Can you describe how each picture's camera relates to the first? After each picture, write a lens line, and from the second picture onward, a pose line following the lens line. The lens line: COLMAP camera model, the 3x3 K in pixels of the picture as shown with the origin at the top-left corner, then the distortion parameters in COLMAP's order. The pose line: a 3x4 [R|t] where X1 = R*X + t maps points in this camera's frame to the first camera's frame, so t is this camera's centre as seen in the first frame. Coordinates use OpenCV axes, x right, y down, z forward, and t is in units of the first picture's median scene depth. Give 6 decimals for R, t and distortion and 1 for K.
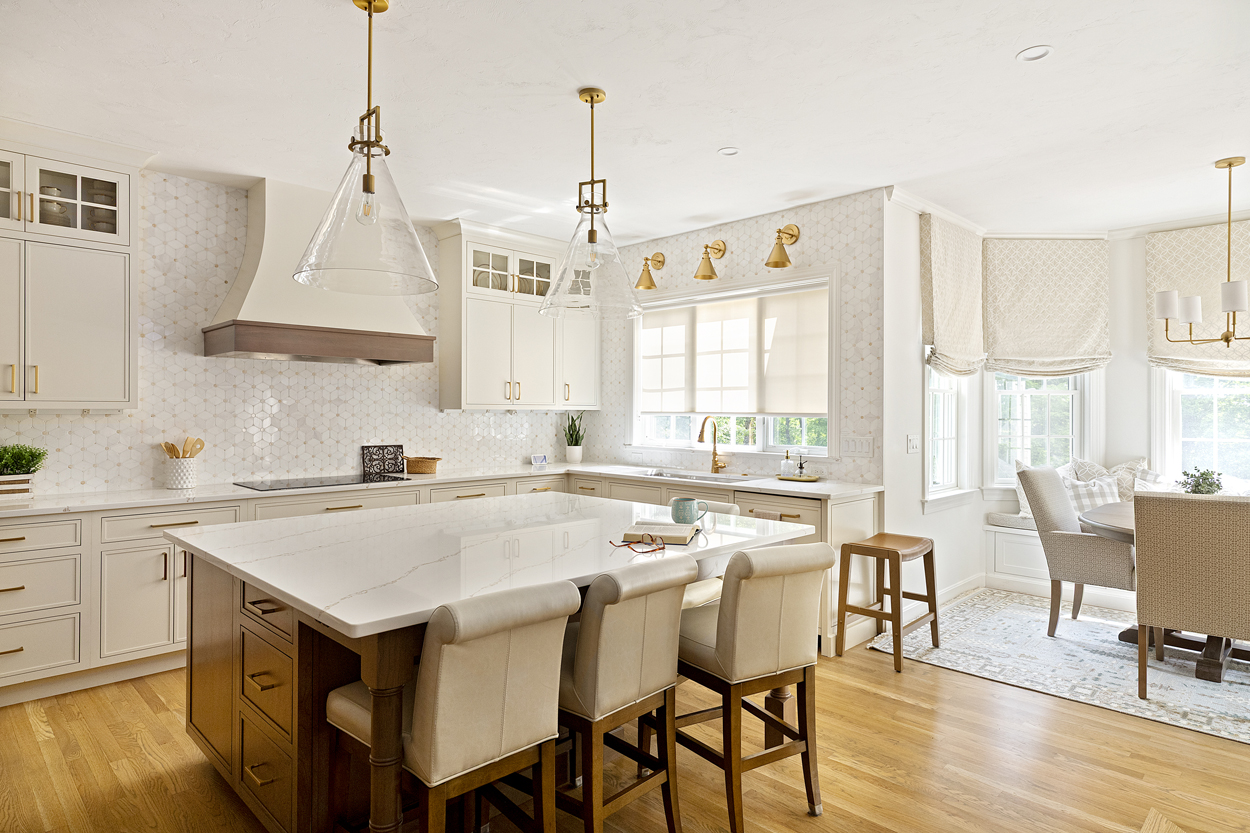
lens RADIAL K [[703.8, 0, 625.3], [0, 703.8, 412.8], [0, 0, 1]] dist [-0.009362, -0.002761]
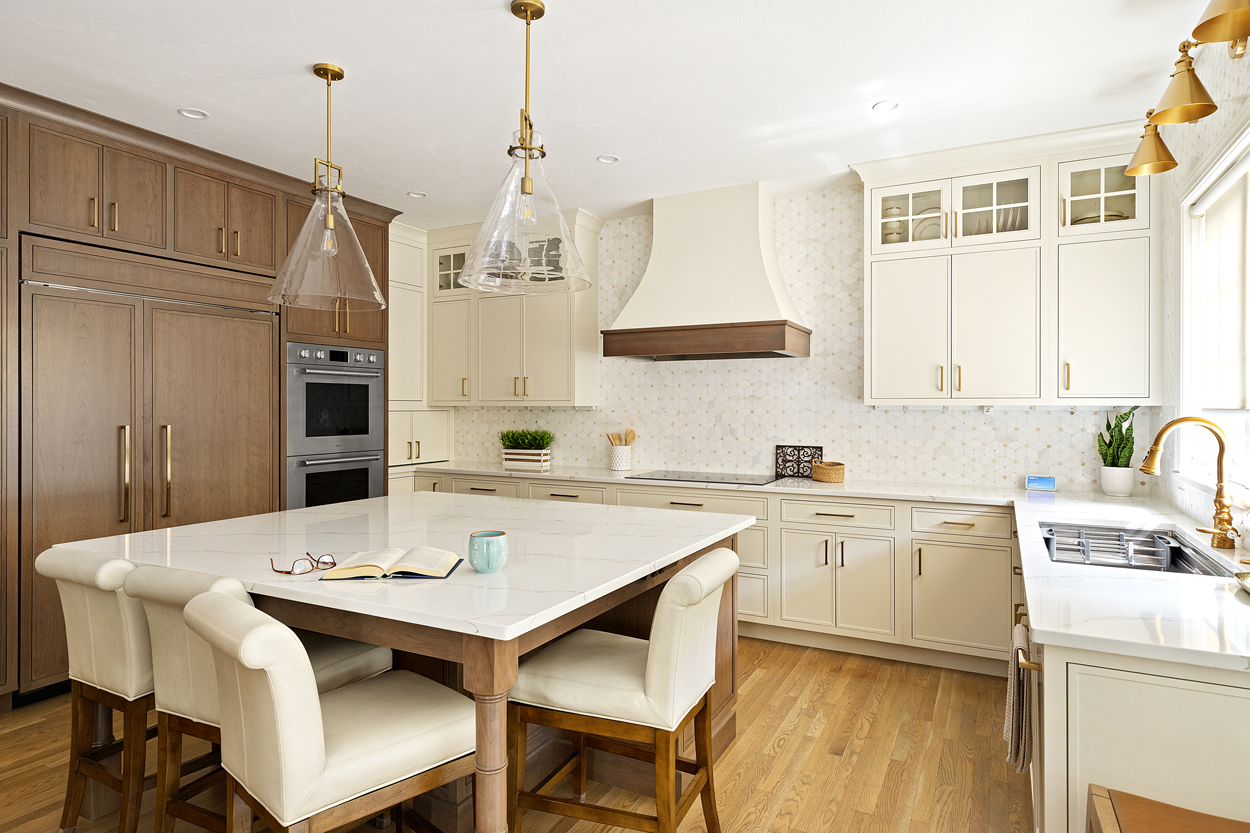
lens RADIAL K [[755.4, 0, 614.6], [0, 755.4, 408.1], [0, 0, 1]] dist [0.008548, 0.000239]
pose [[0.255777, -0.000375, -0.966736, 0.532109], [-0.002733, 0.999996, -0.001111, -0.000040], [0.966732, 0.002926, 0.255774, 0.531313]]
